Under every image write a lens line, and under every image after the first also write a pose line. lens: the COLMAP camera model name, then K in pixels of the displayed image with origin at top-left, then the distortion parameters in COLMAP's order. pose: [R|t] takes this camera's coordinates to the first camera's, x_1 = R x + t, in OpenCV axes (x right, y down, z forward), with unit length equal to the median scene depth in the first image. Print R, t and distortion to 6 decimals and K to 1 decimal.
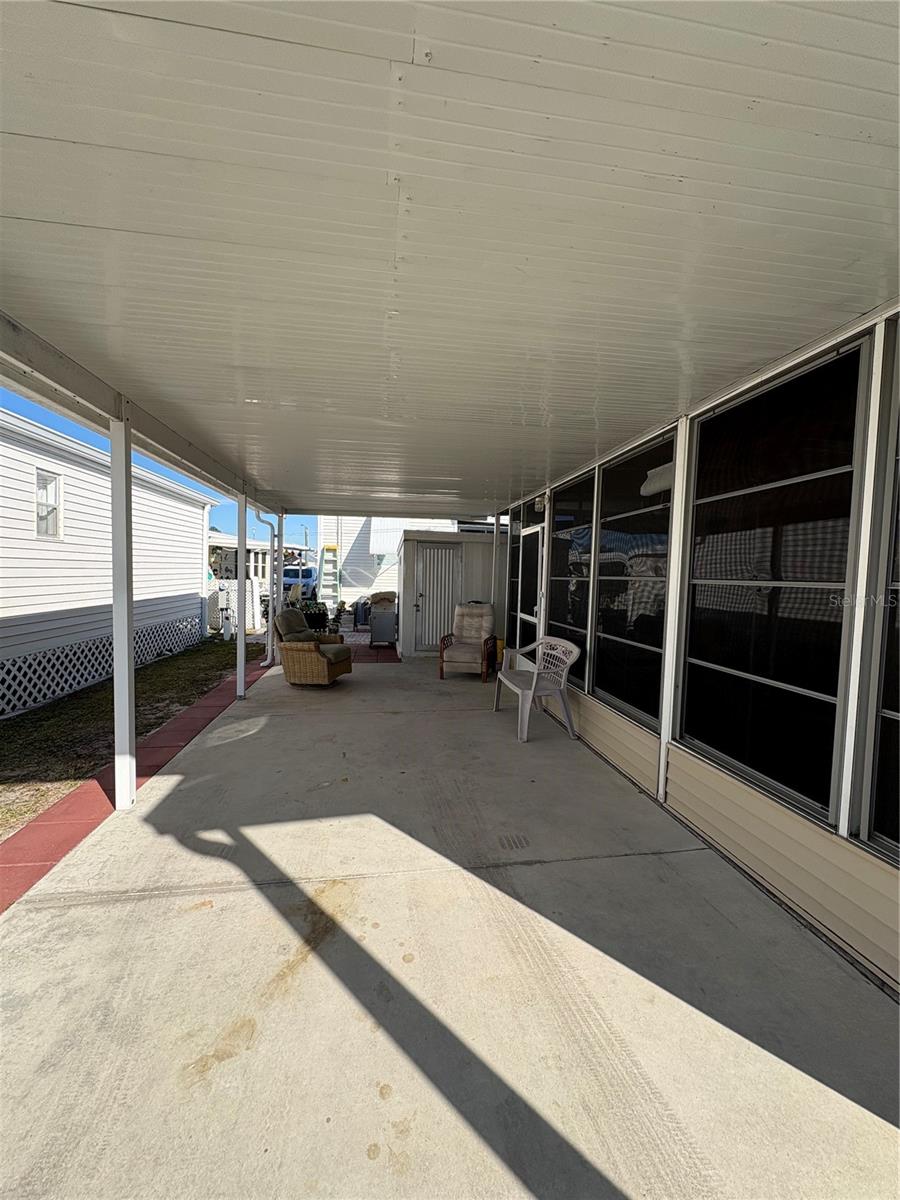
lens RADIAL K [[482.2, 0, 450.0], [0, 482.2, 600.0], [0, 0, 1]] dist [0.015788, 0.000100]
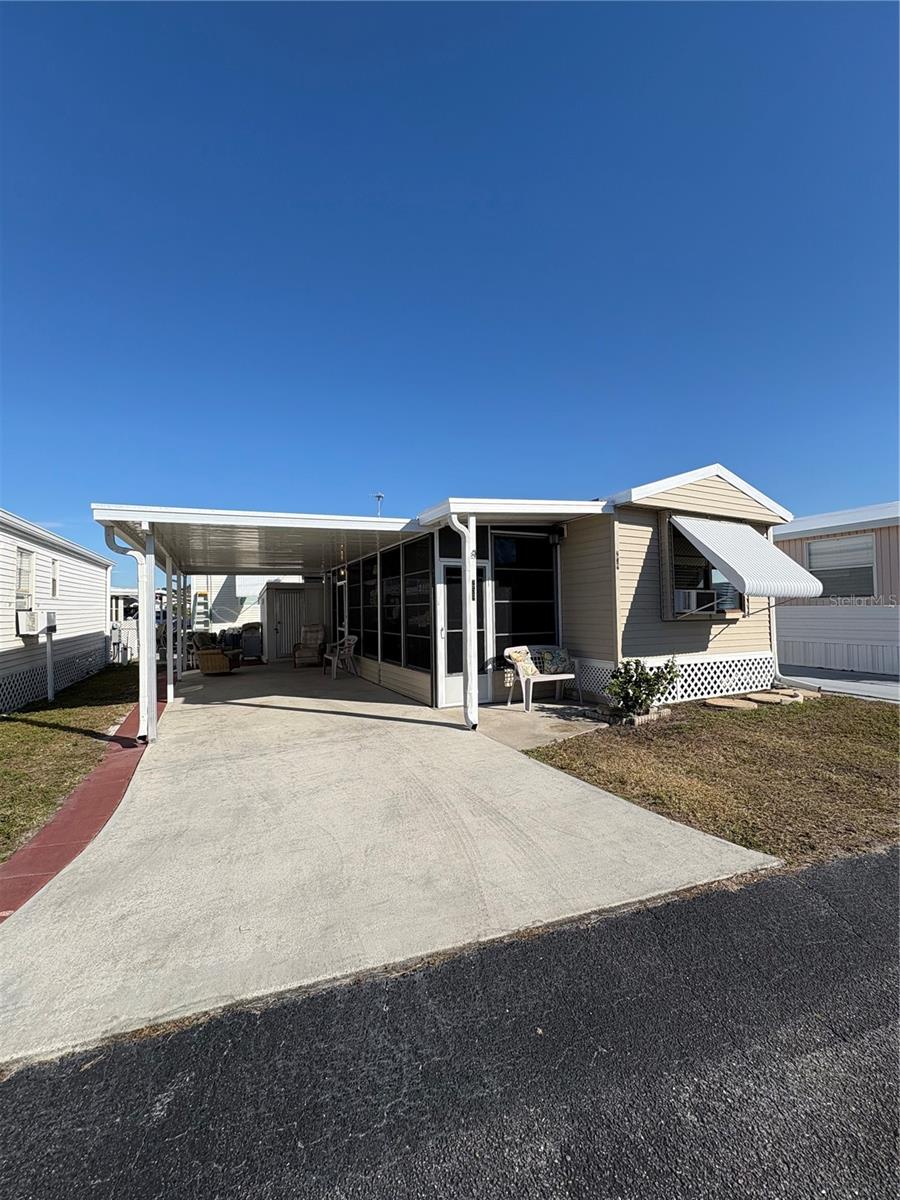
lens RADIAL K [[473.3, 0, 450.0], [0, 473.3, 600.0], [0, 0, 1]] dist [-0.010023, 0.000189]
pose [[0.950188, -0.038721, 0.309264, -0.003238], [0.060149, 0.996381, -0.060051, 0.045267], [-0.305819, 0.075662, 0.949078, -0.686718]]
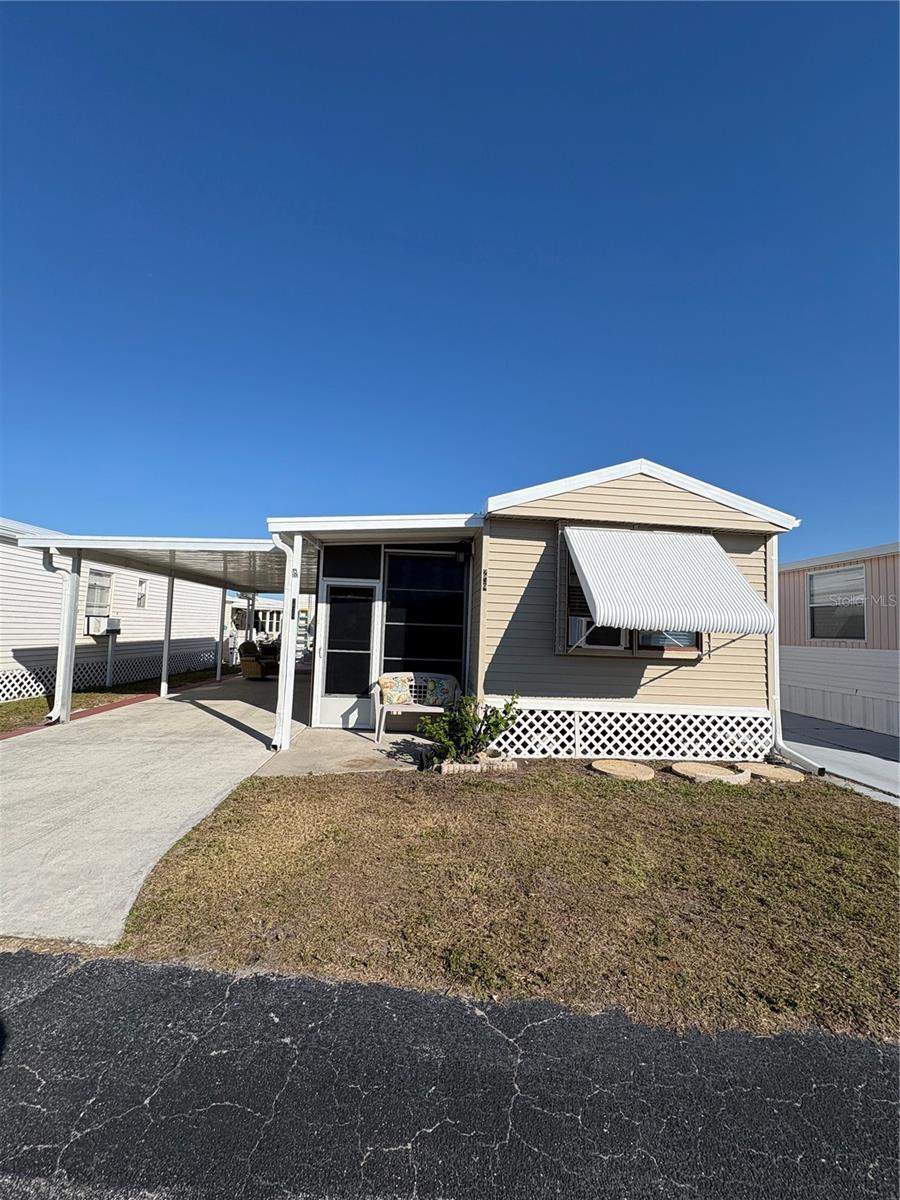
lens RADIAL K [[473.3, 0, 450.0], [0, 473.3, 600.0], [0, 0, 1]] dist [-0.010023, 0.000189]
pose [[0.997350, -0.002269, -0.072720, 0.505861], [-0.006489, 0.992755, -0.119981, 0.058881], [0.072466, 0.120135, 0.990109, -0.704557]]
